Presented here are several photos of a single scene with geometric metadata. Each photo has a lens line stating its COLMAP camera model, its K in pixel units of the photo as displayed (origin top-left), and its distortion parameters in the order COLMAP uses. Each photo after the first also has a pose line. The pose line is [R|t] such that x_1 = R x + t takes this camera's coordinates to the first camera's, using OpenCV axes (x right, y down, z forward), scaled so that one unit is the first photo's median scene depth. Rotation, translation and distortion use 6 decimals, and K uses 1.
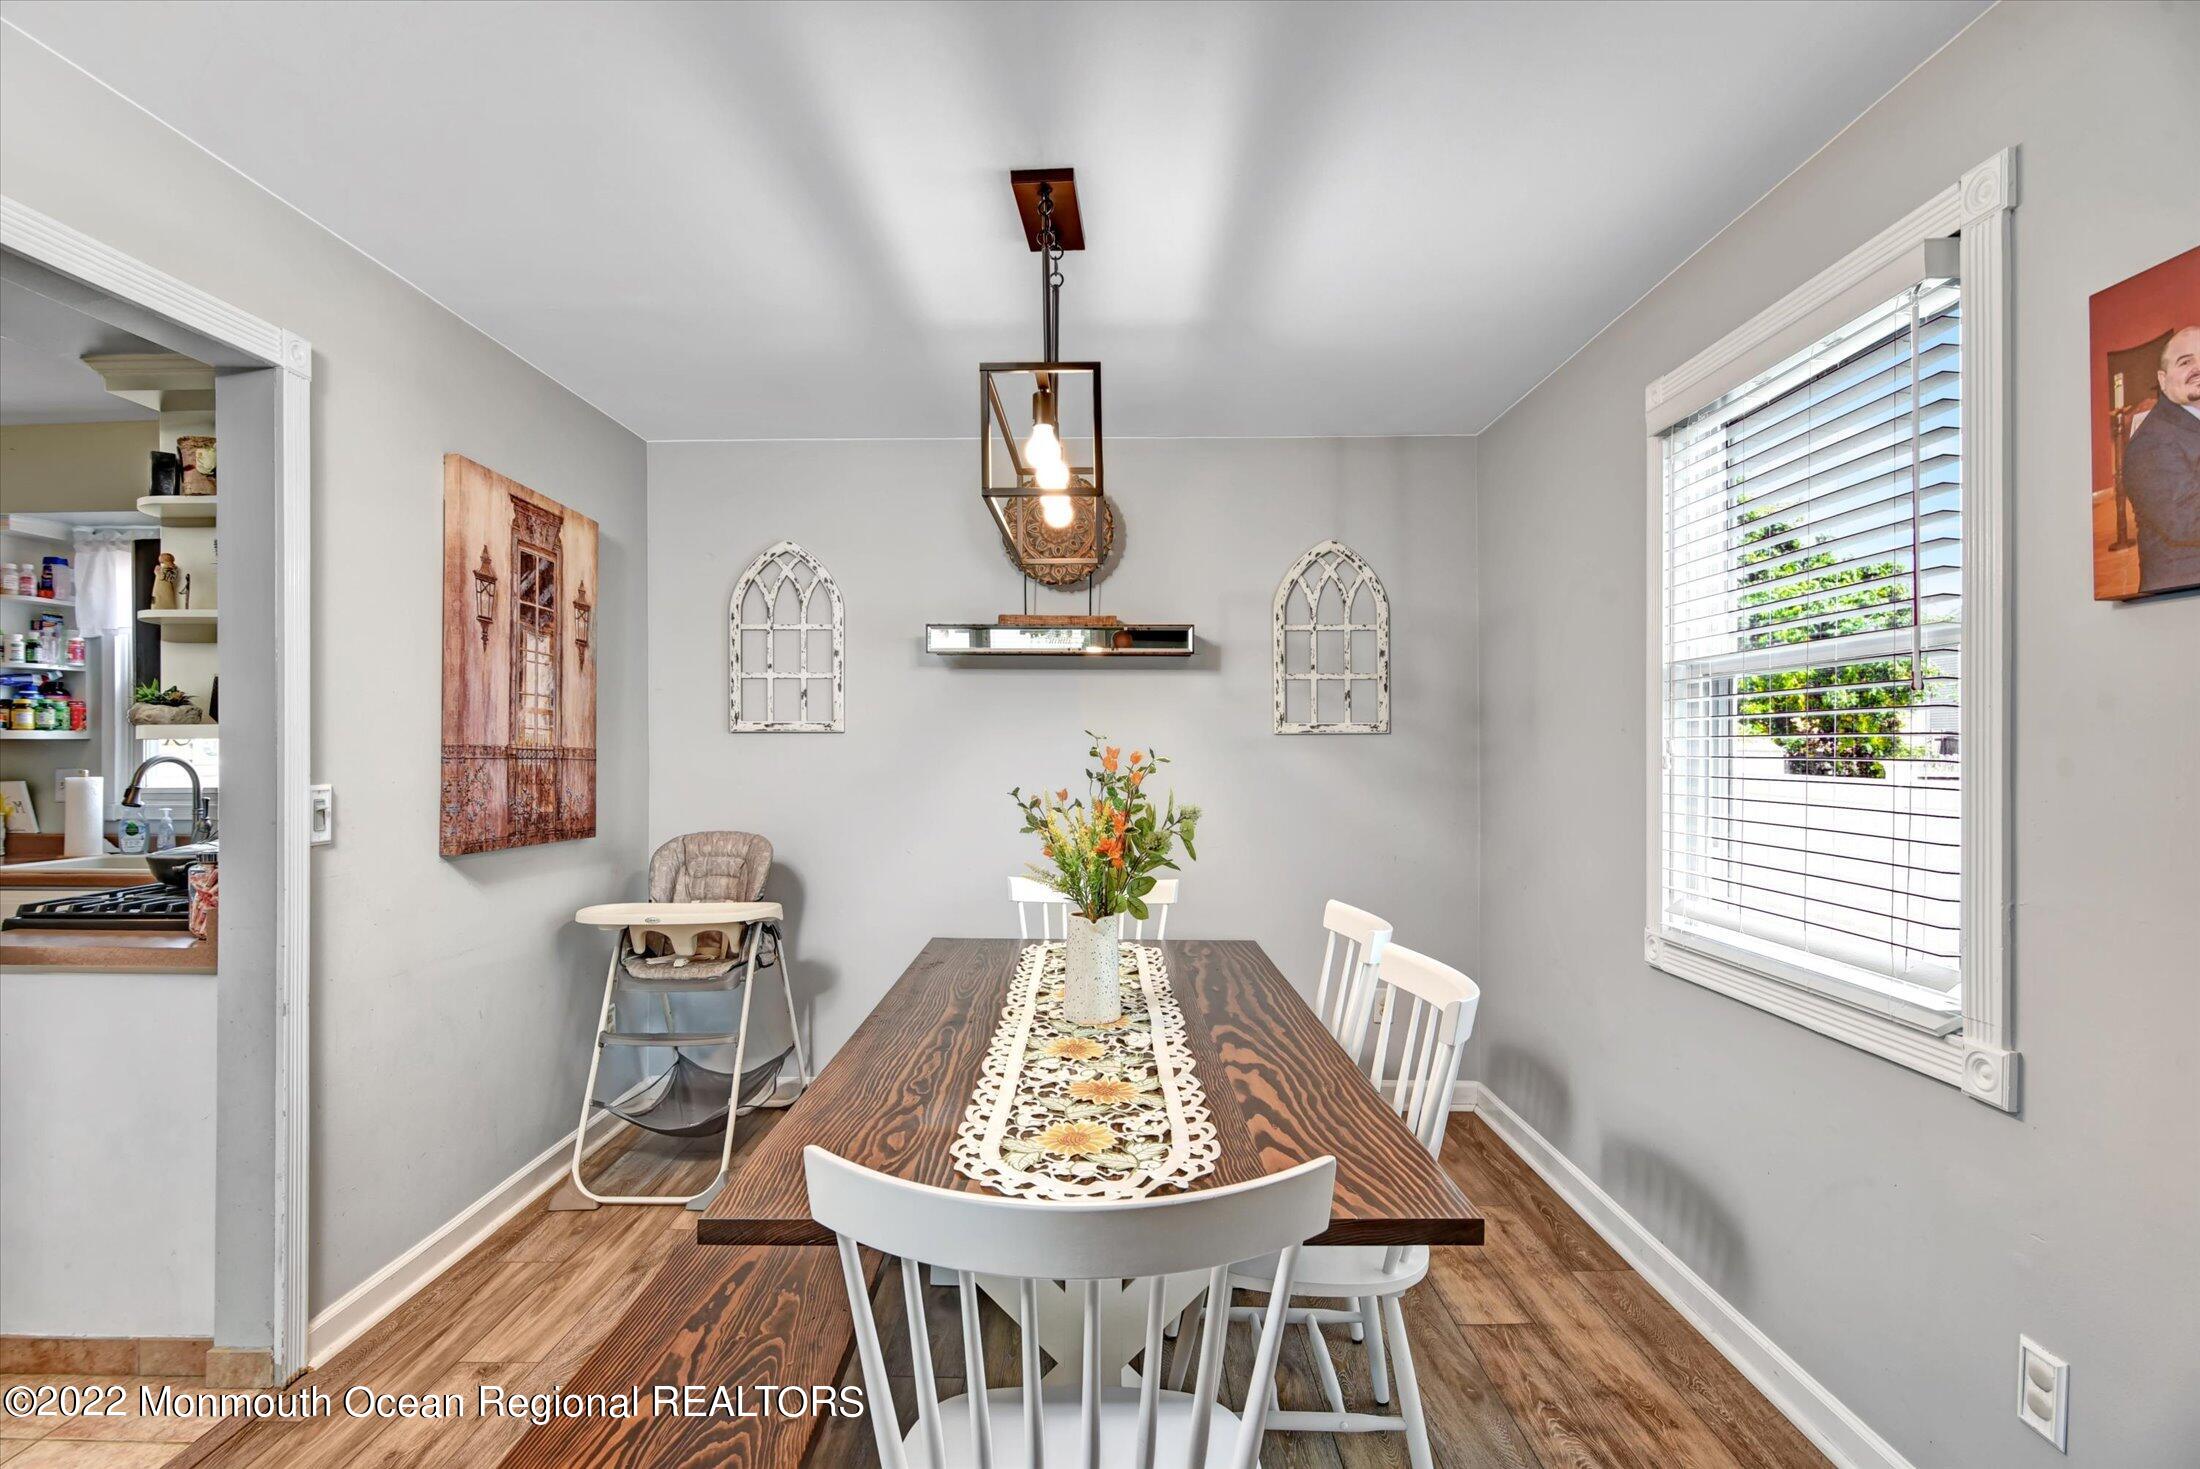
lens RADIAL K [[1105.4, 0, 1048.3], [0, 1105.4, 748.0], [0, 0, 1]] dist [-0.001804, 0.001588]
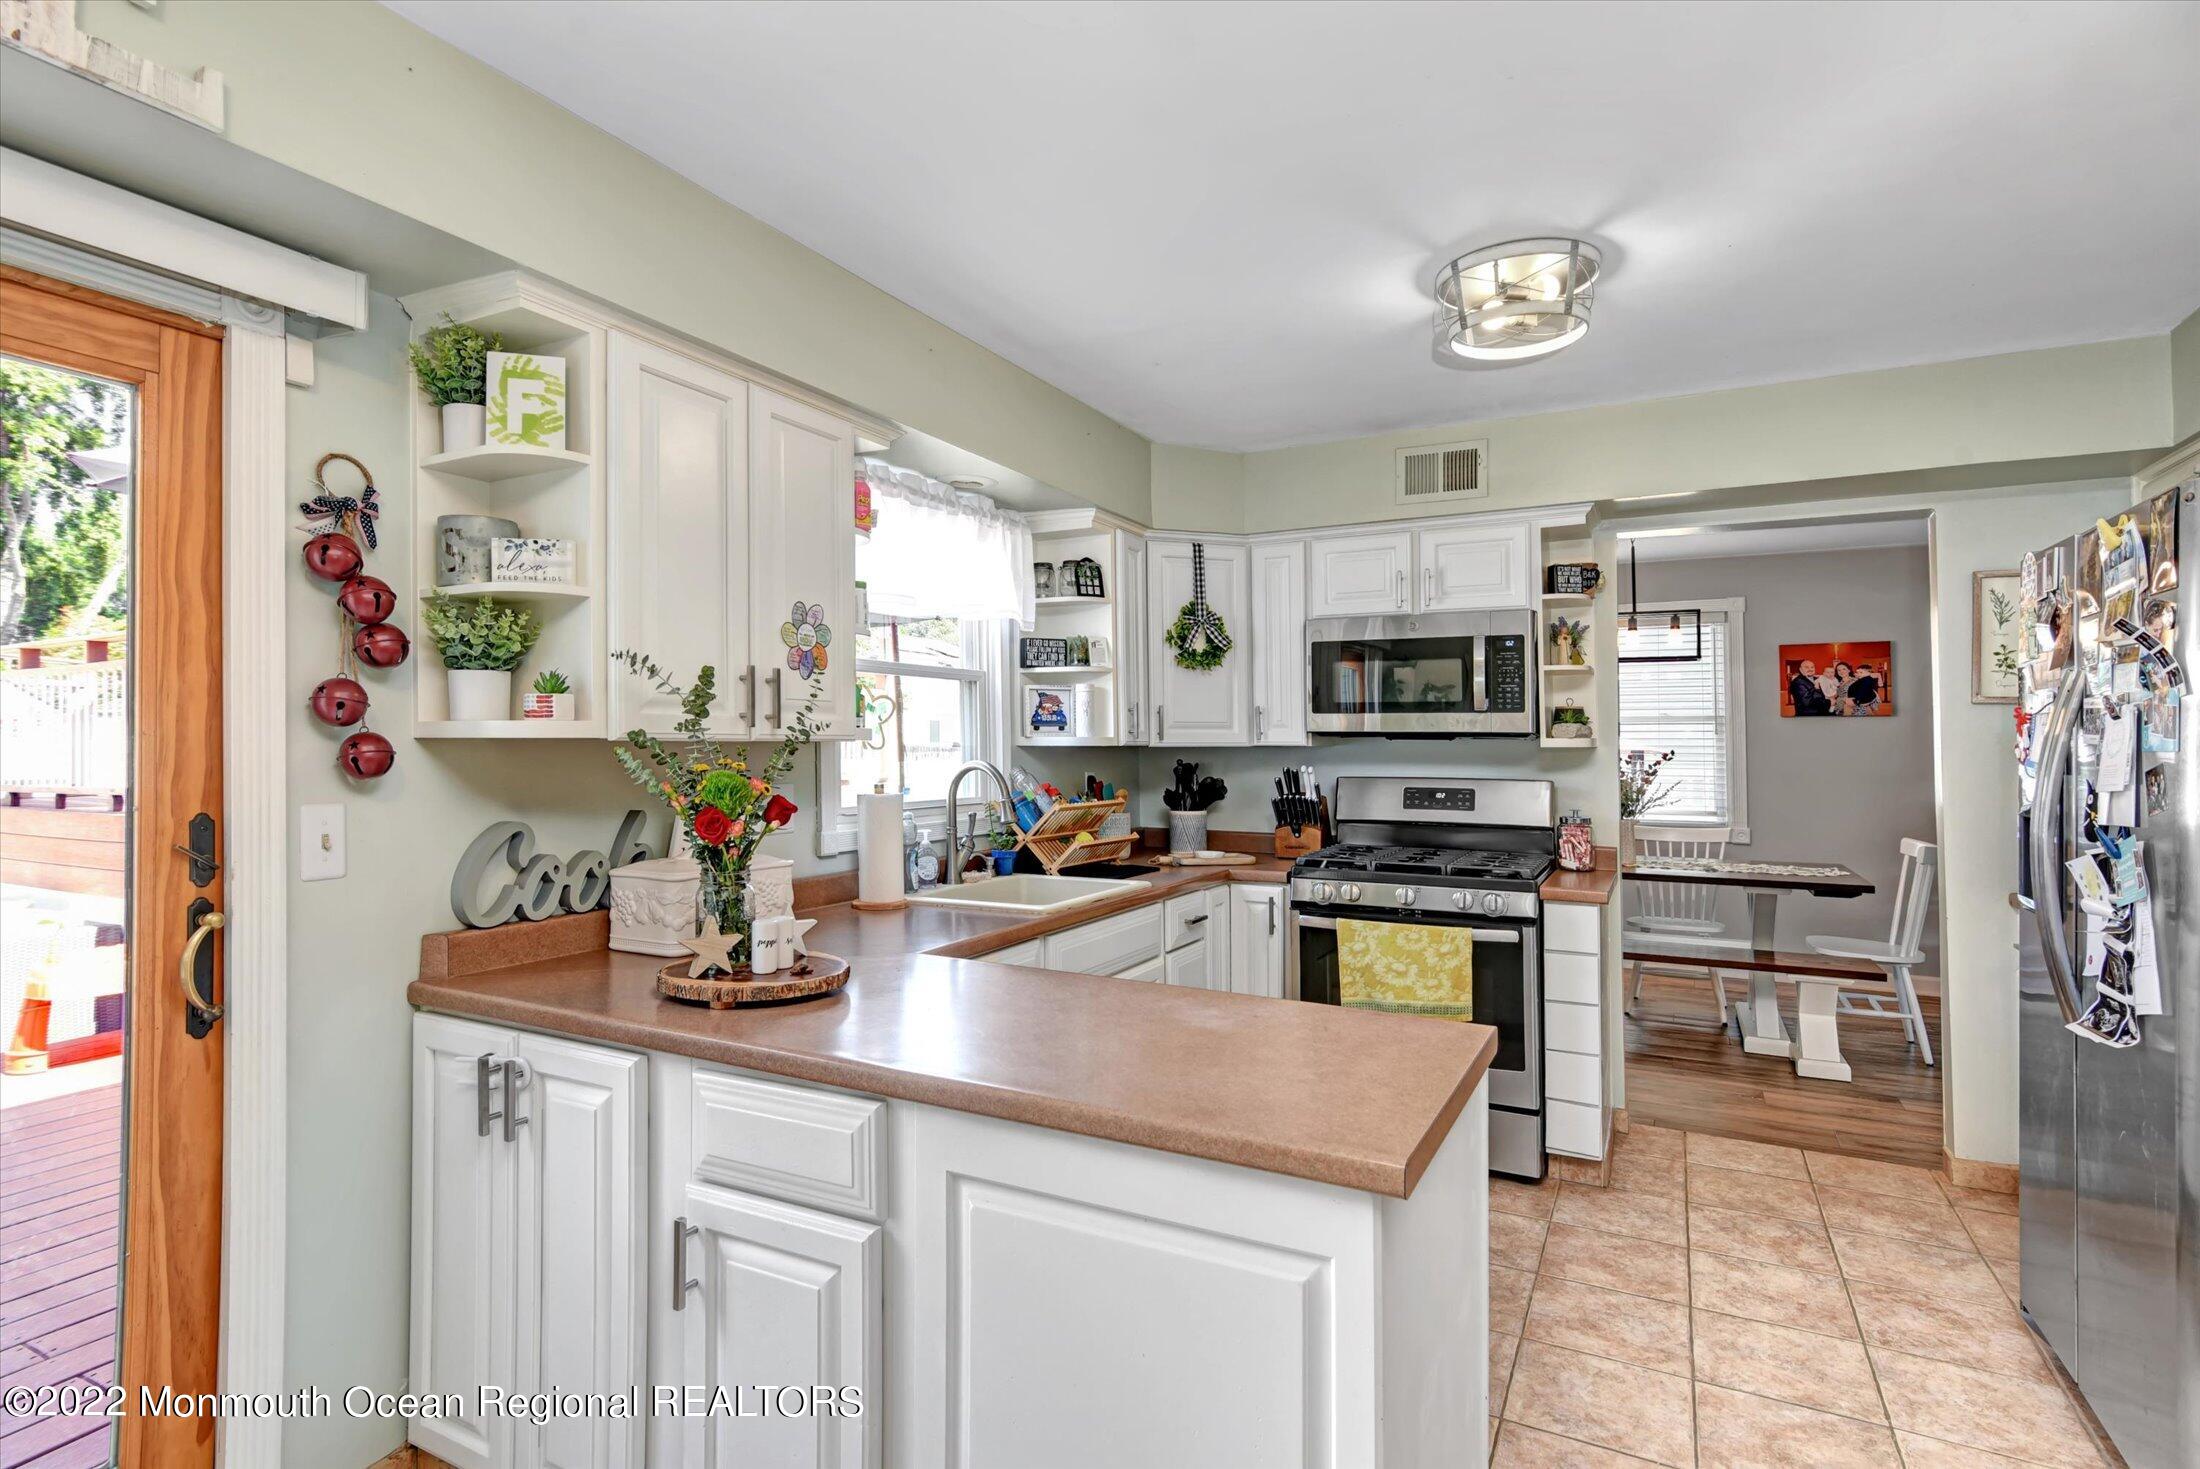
lens RADIAL K [[1105.4, 0, 1119.9], [0, 1105.4, 716.7], [0, 0, 1]] dist [-0.001804, 0.001588]
pose [[0.424181, 0.024336, 0.905251, -1.651714], [-0.001559, 0.999657, -0.026143, -0.005994], [-0.905576, 0.009679, 0.424073, 0.618060]]
